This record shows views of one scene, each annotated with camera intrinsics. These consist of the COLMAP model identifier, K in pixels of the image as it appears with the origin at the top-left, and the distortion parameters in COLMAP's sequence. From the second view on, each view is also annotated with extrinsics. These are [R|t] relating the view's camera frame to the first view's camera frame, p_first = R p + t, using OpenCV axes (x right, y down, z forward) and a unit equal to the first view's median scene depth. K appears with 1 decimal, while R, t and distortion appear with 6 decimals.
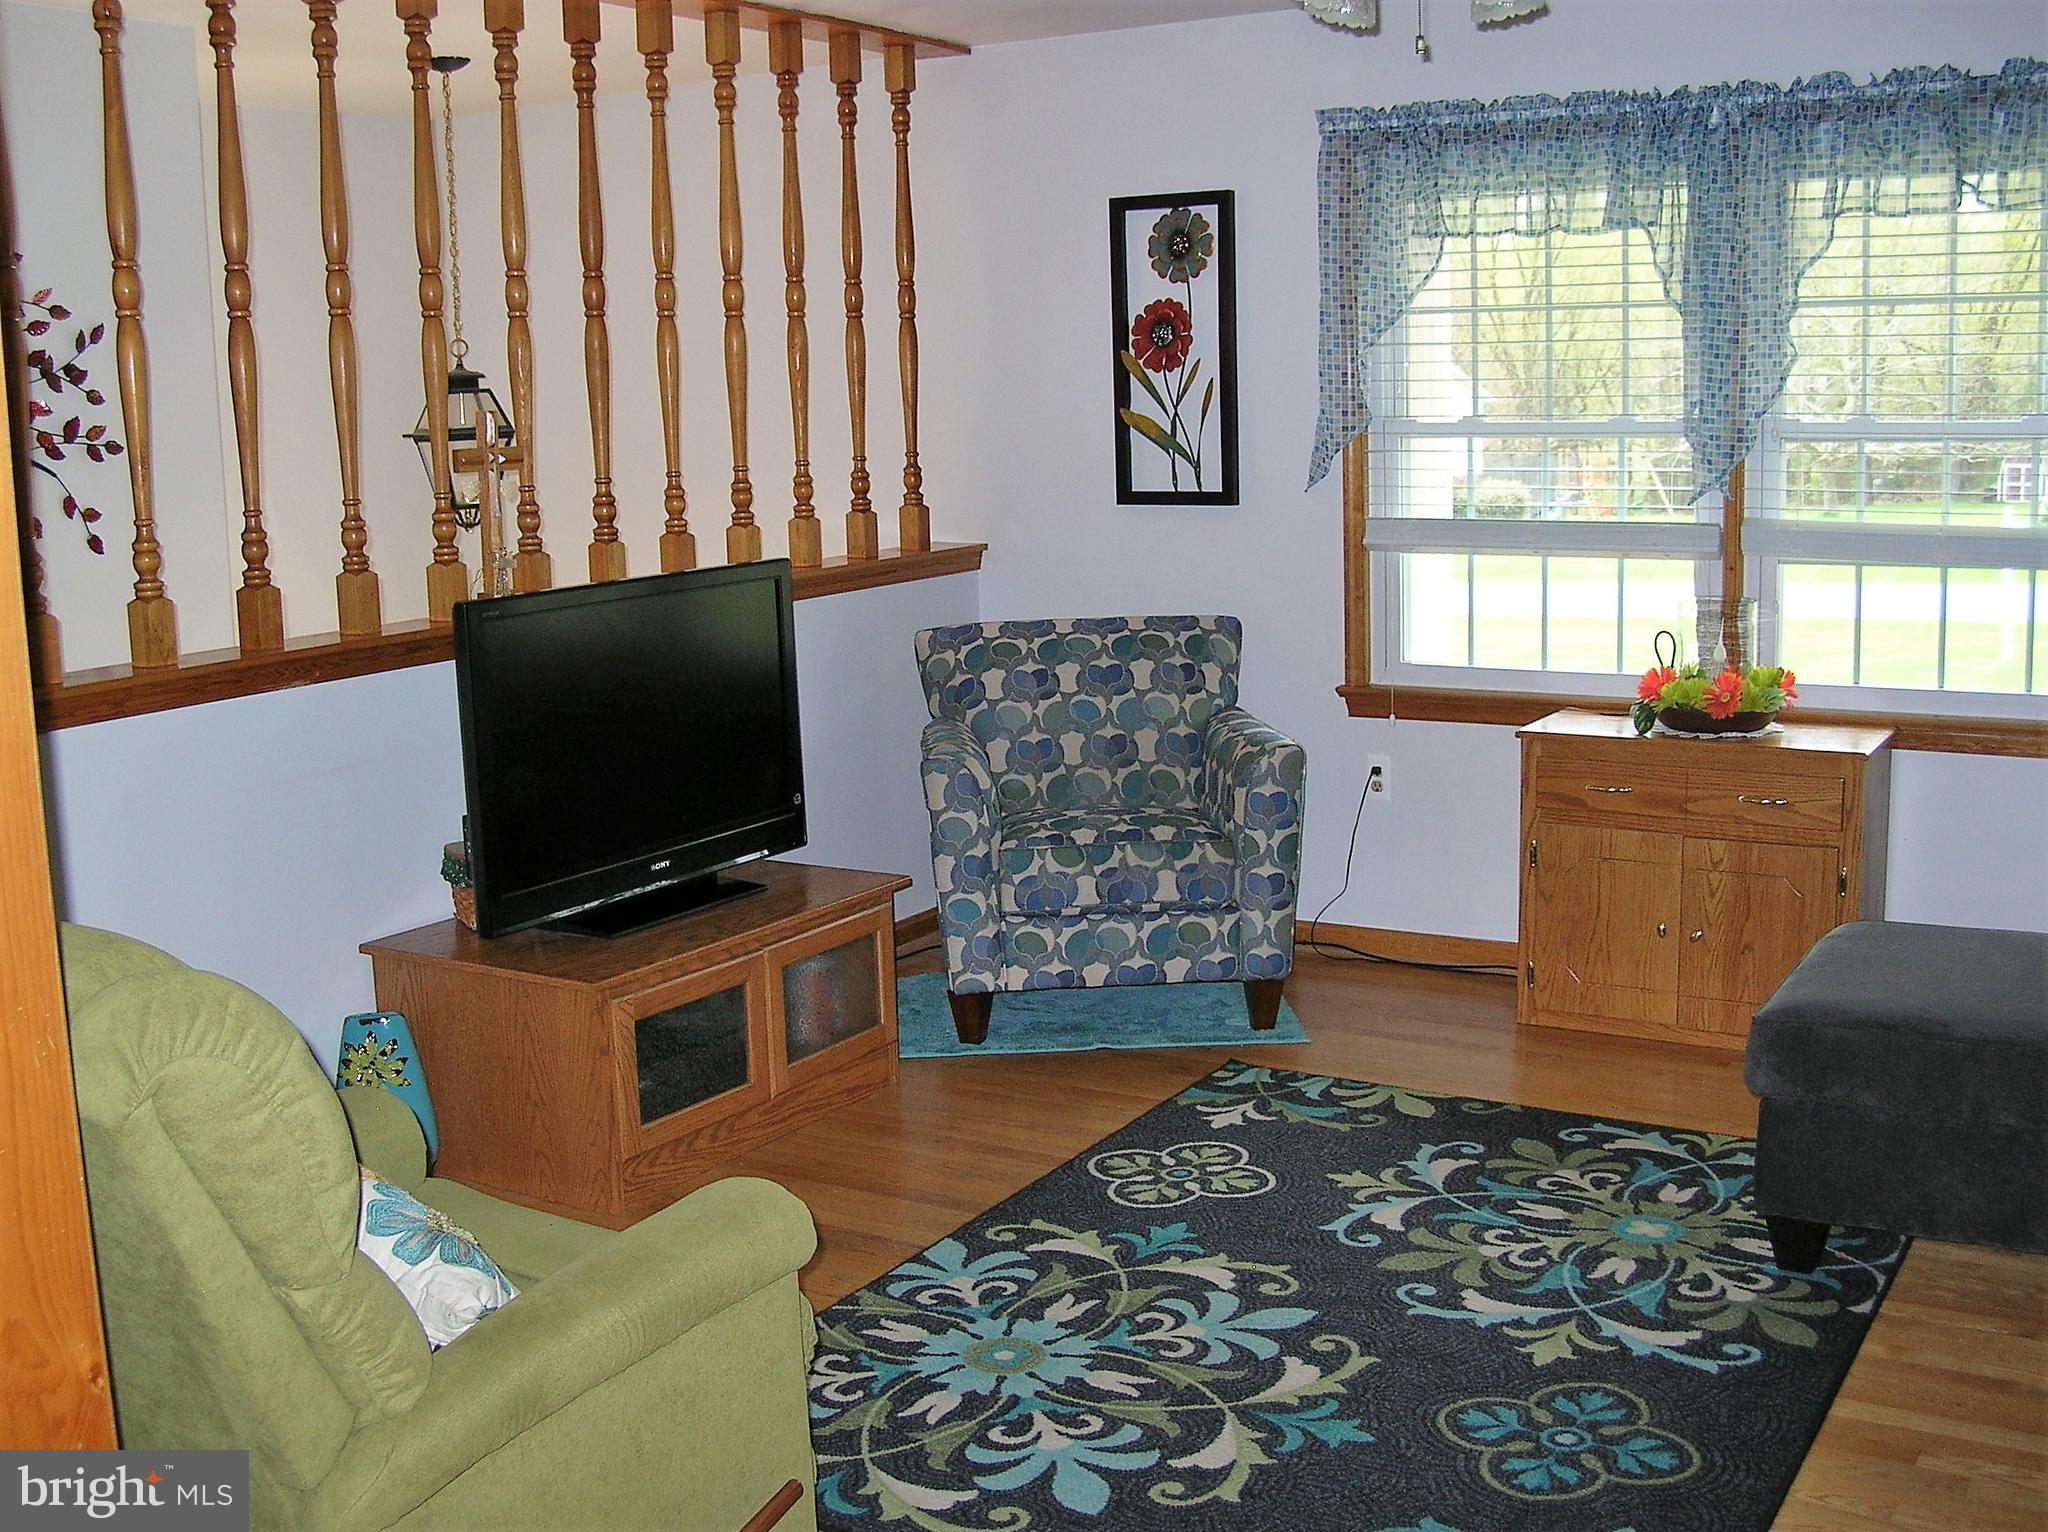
lens RADIAL K [[2184.6, 0, 1024.0], [0, 2184.6, 766.0], [0, 0, 1]] dist [-0.105191, 0.019946]
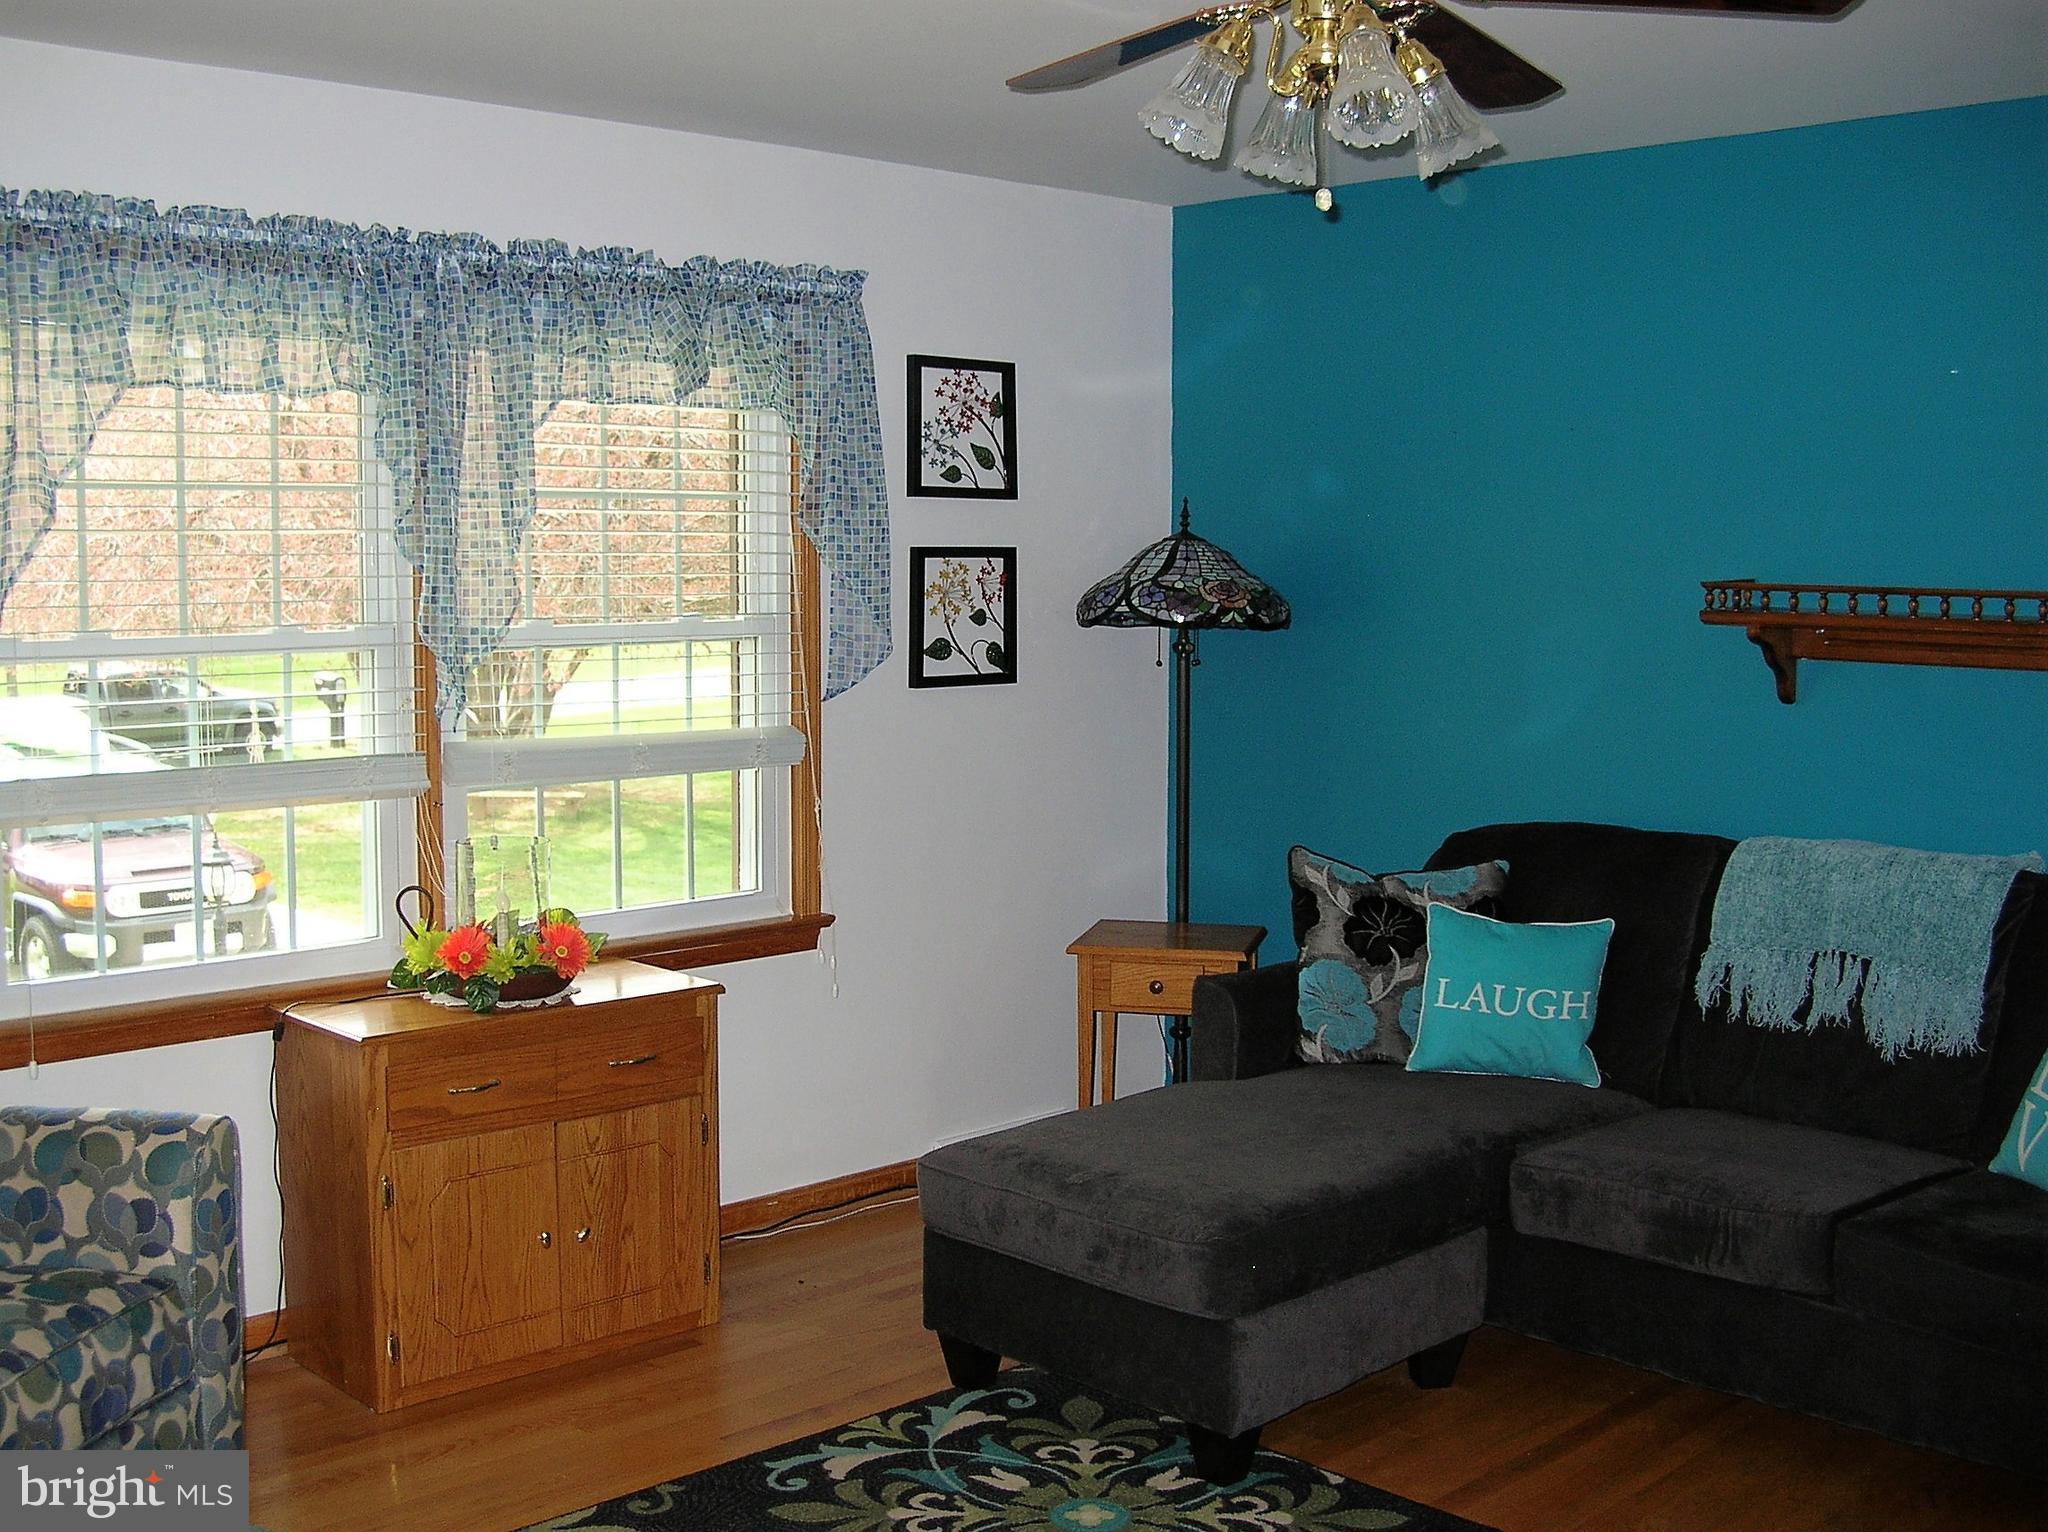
lens RADIAL K [[2291.3, 0, 1024.0], [0, 2291.3, 766.0], [0, 0, 1]] dist [-0.236147, 0.271323]
pose [[0.251051, -0.072532, 0.965253, -0.518148], [0.144461, 0.988829, 0.036731, -0.117864], [-0.957133, 0.130220, 0.258724, 0.621654]]
